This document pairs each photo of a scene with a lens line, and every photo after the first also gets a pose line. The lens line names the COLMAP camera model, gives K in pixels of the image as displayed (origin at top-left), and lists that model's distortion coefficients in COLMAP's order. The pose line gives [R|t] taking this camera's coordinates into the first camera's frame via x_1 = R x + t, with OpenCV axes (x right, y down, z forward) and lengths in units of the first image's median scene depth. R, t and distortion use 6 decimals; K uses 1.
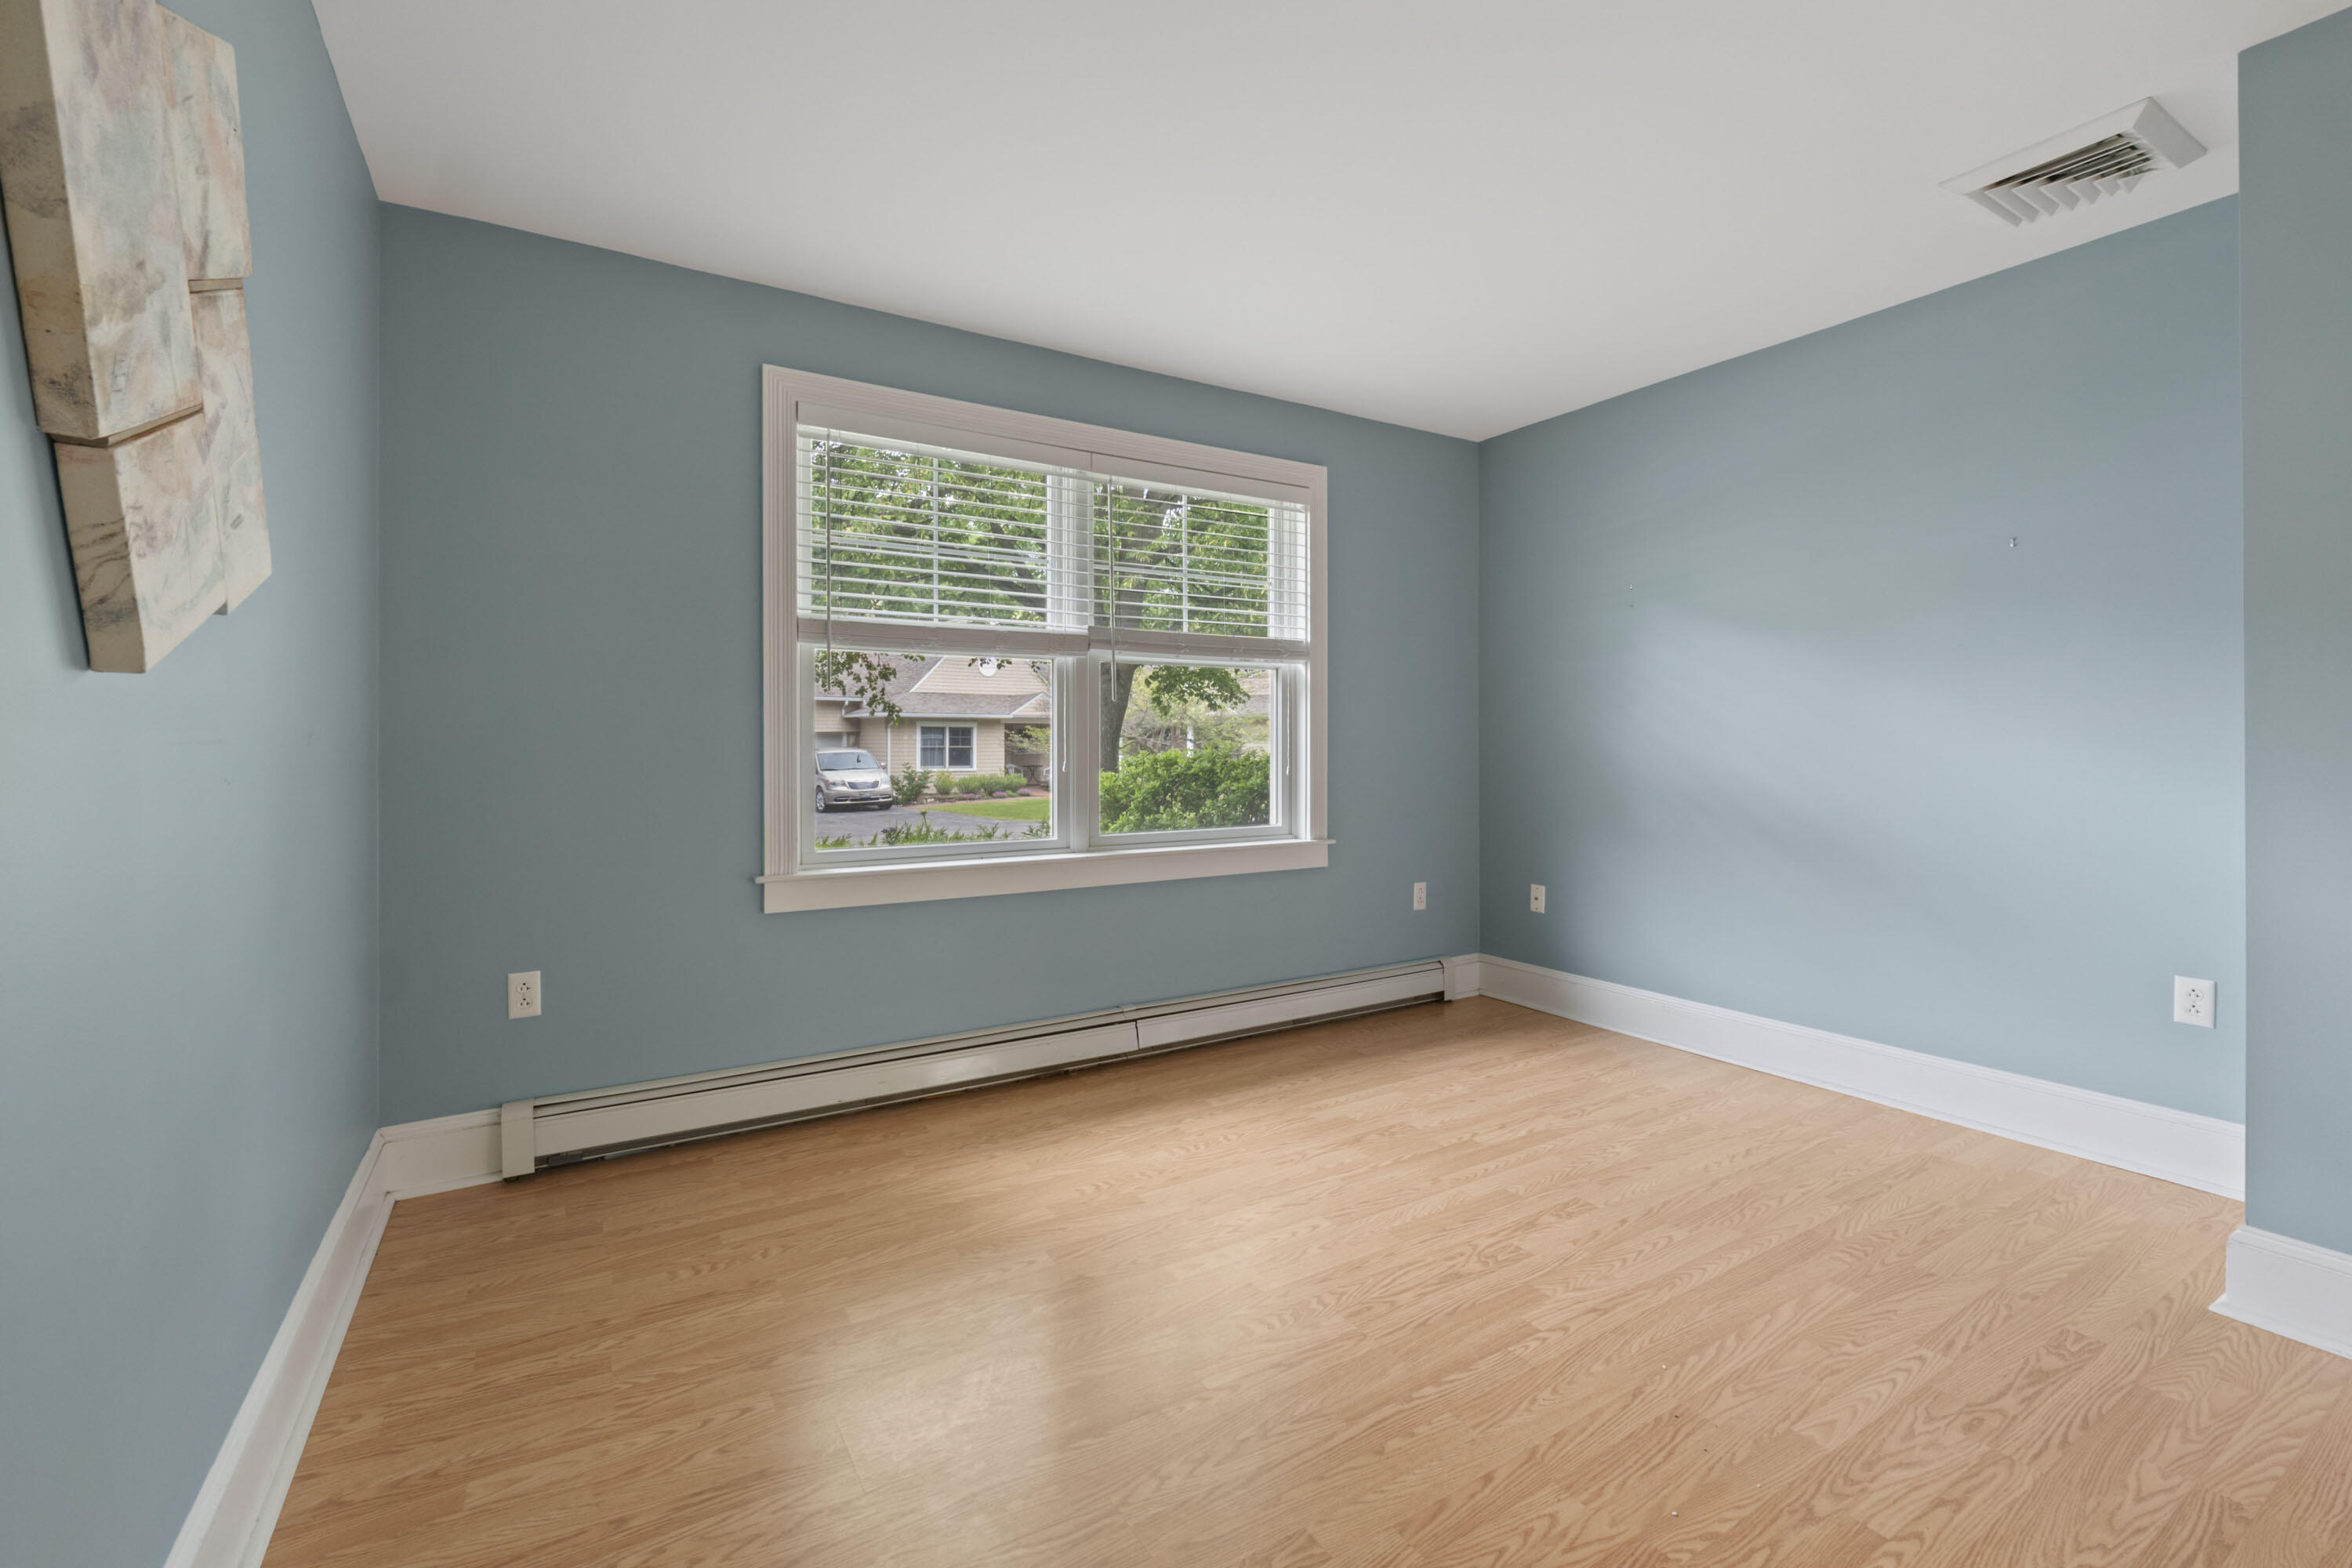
lens RADIAL K [[1009.9, 0, 1174.0], [0, 1009.9, 745.2], [0, 0, 1]] dist [0.000144, 0.000027]
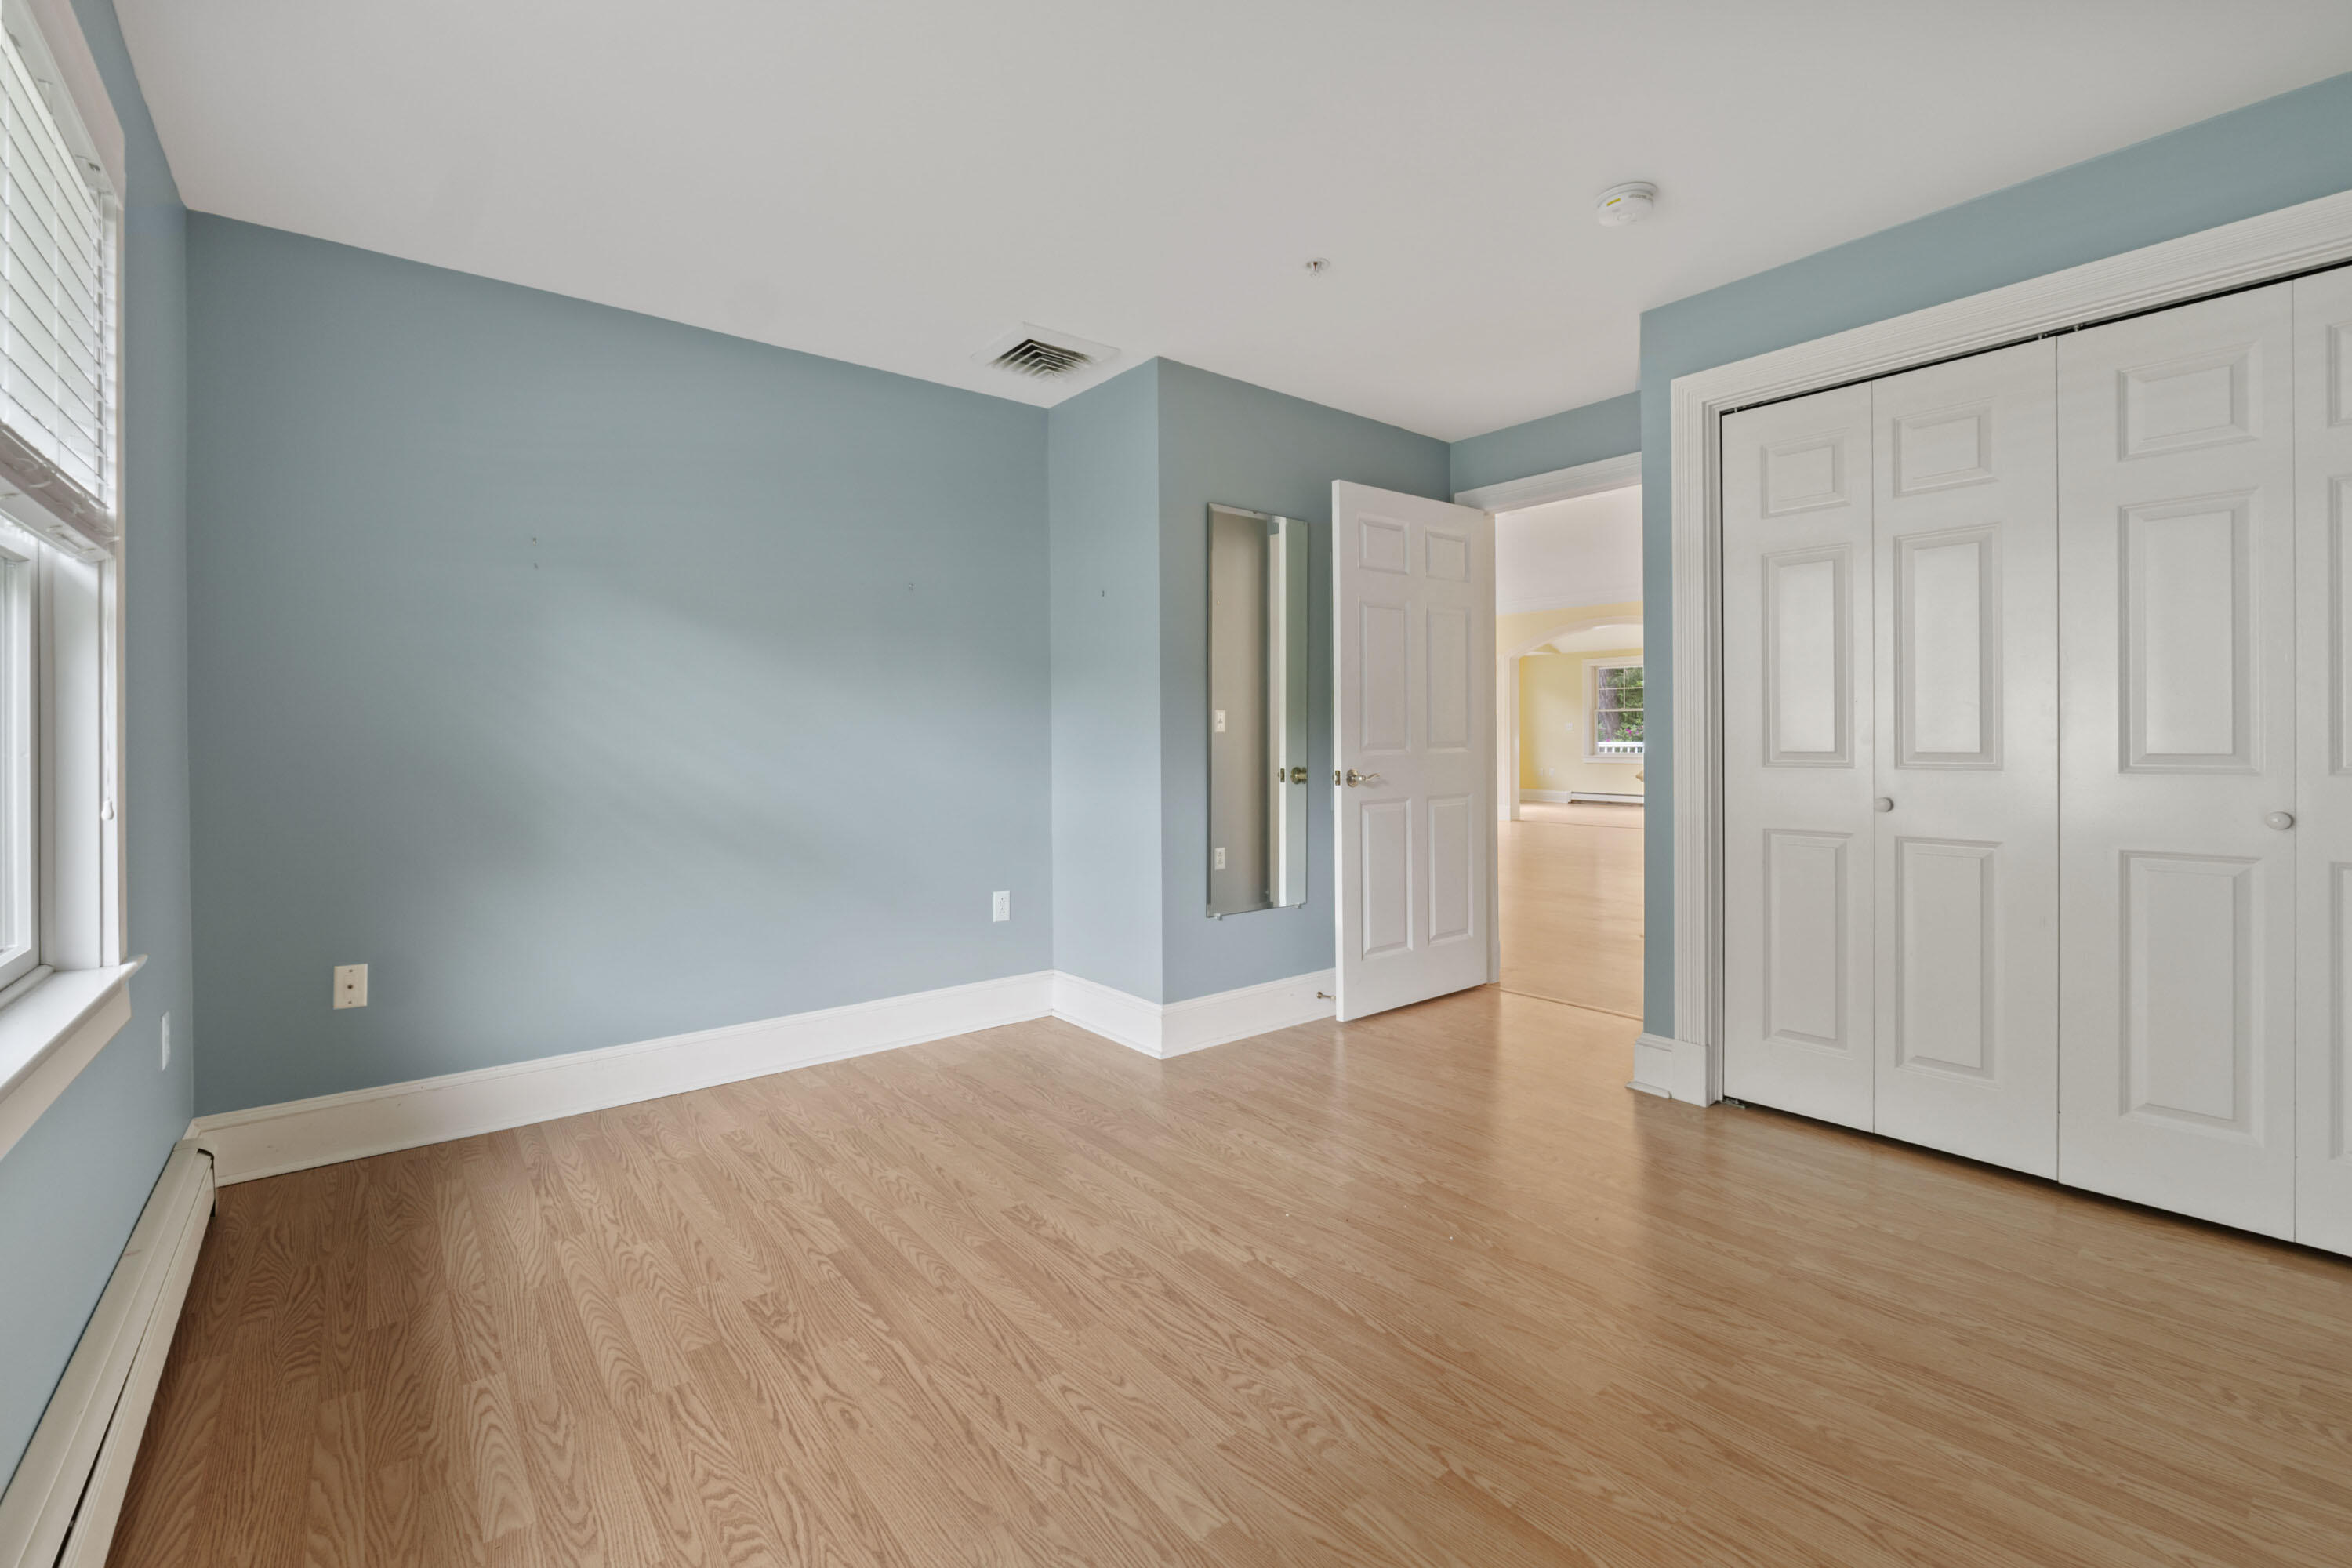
lens RADIAL K [[1016.0, 0, 1166.9], [0, 1016.0, 740.0], [0, 0, 1]] dist [-0.001701, -0.000246]
pose [[-0.137111, 0.001931, 0.990554, -0.521891], [0.008373, 0.999965, -0.000791, 0.003975], [-0.990520, 0.008185, -0.137122, 0.882539]]
